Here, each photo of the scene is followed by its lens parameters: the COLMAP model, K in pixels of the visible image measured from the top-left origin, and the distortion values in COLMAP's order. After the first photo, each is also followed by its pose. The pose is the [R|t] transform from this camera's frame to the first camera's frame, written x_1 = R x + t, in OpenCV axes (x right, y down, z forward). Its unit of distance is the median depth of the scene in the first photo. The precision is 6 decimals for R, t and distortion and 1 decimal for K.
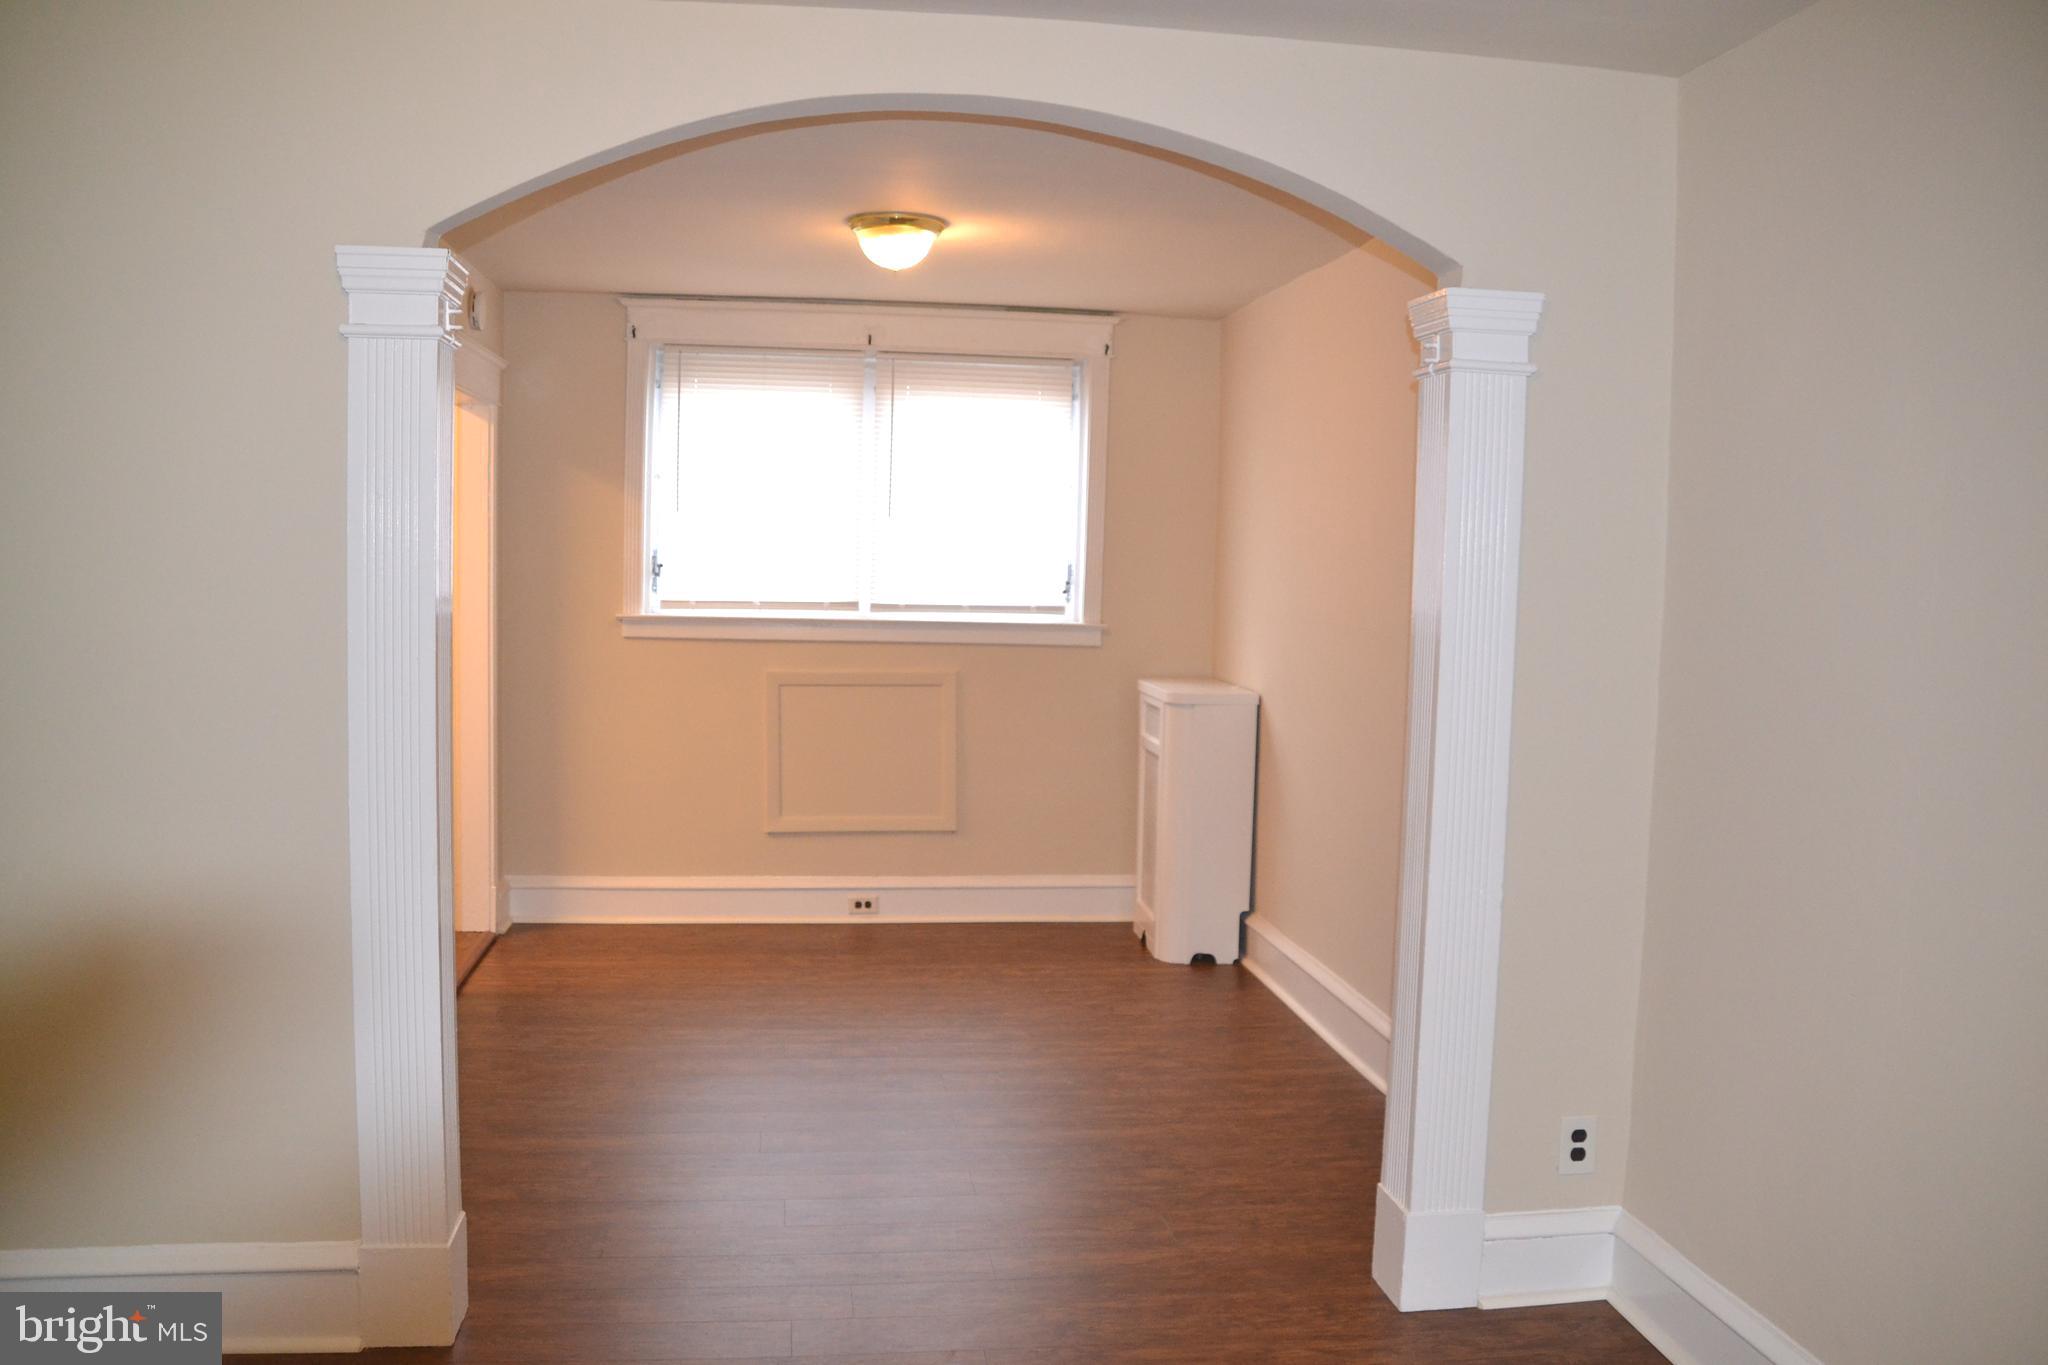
lens RADIAL K [[1660.5, 0, 1030.5], [0, 1660.5, 676.6], [0, 0, 1]] dist [-0.124108, 0.003179]
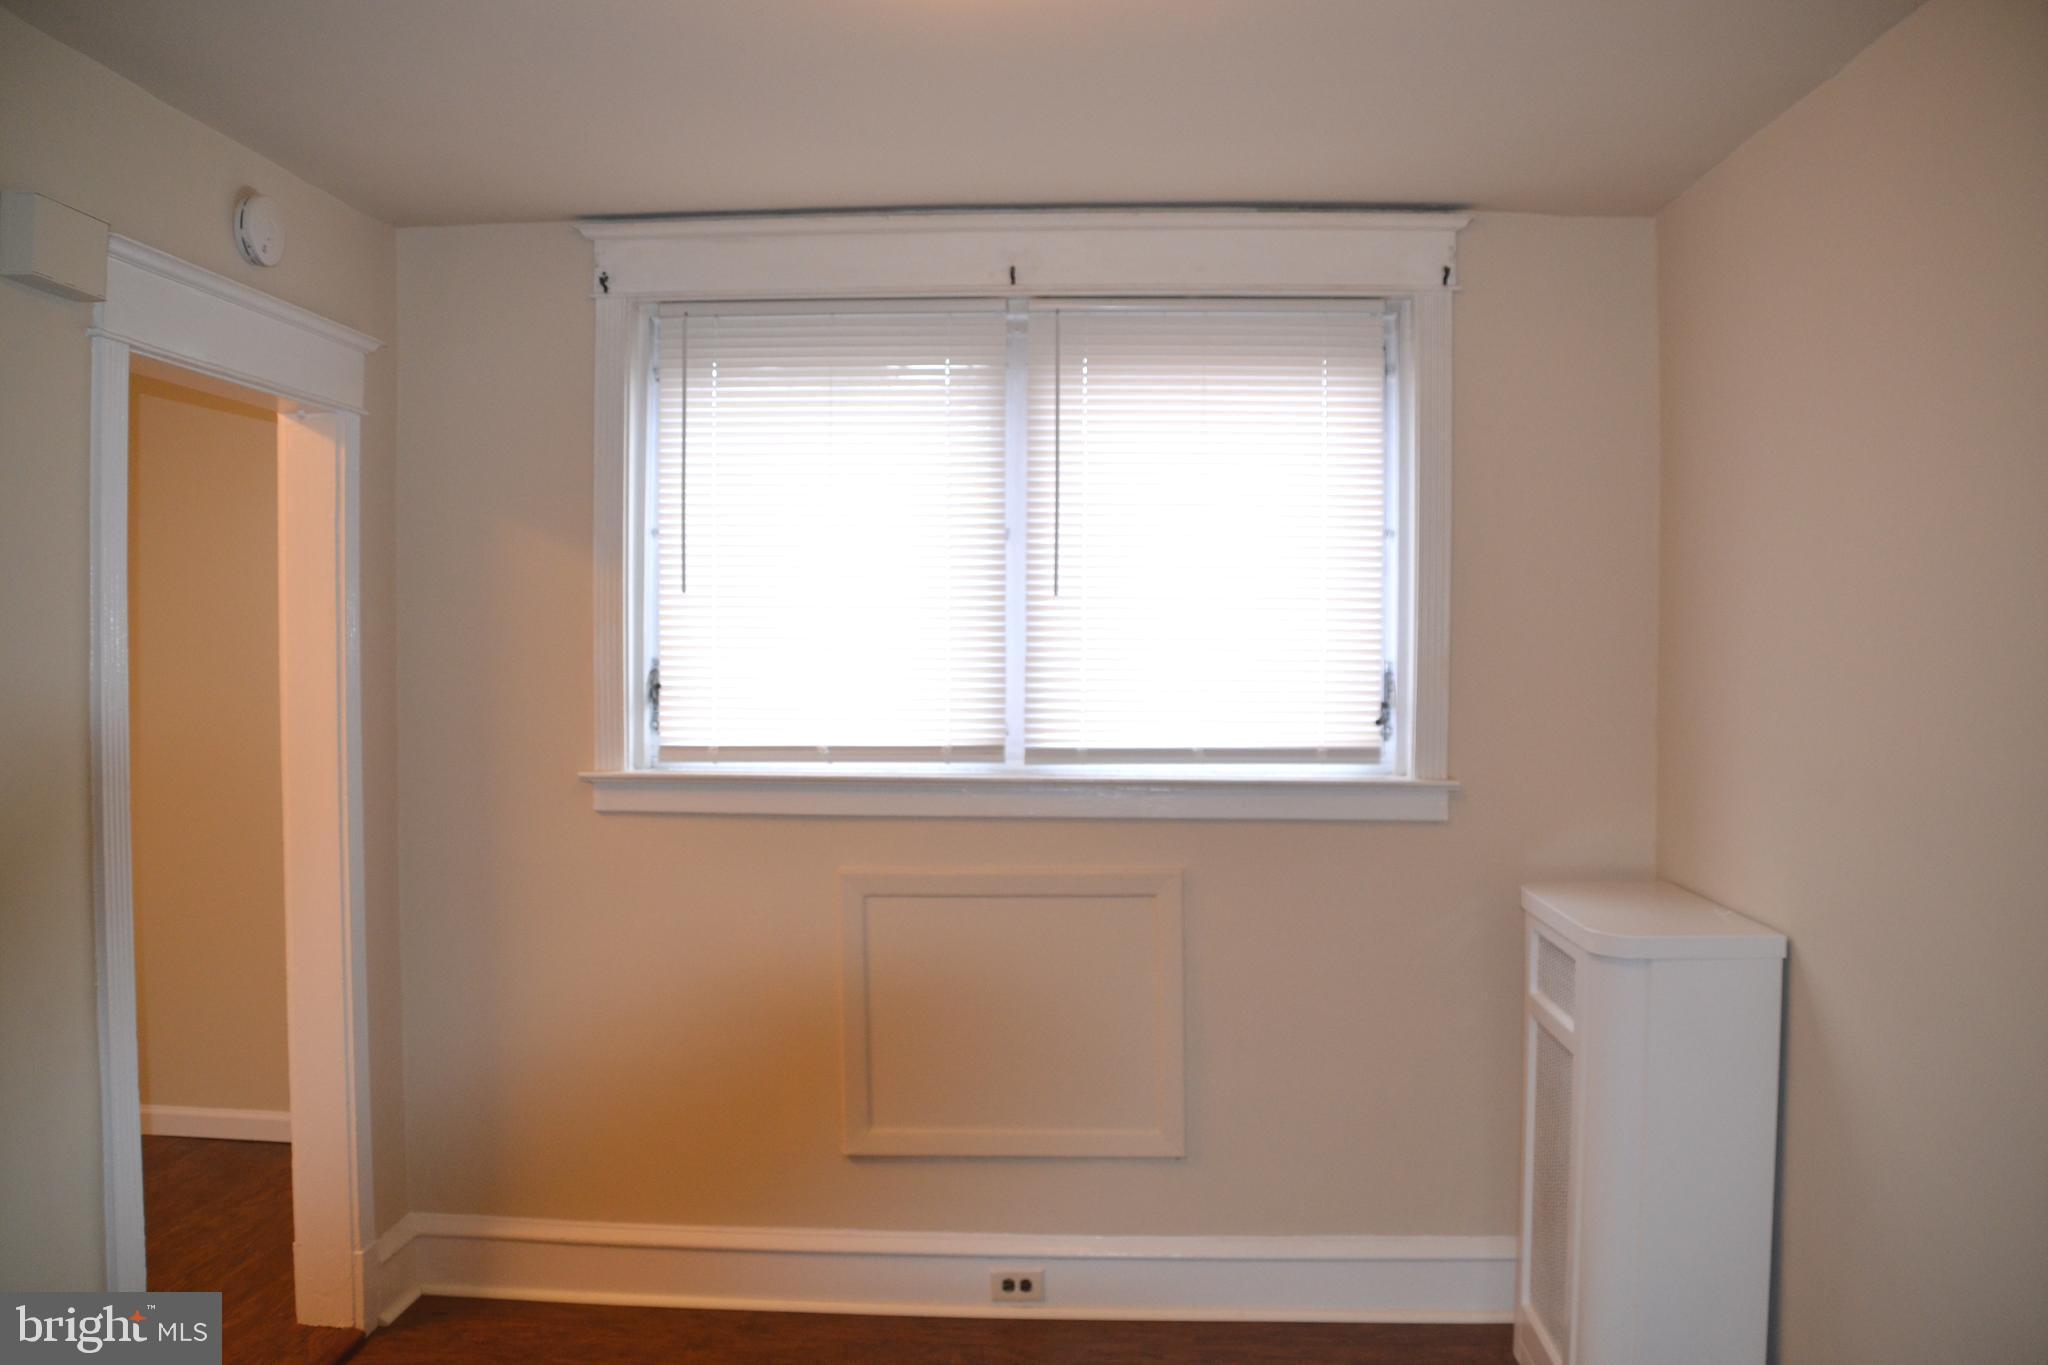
lens RADIAL K [[1660.5, 0, 1024.2], [0, 1660.5, 682.6], [0, 0, 1]] dist [-0.124108, 0.003179]
pose [[0.981019, -0.018156, -0.193058, 0.011616], [0.007511, 0.998418, -0.055725, -0.035598], [0.193764, 0.053217, 0.979604, 0.460682]]
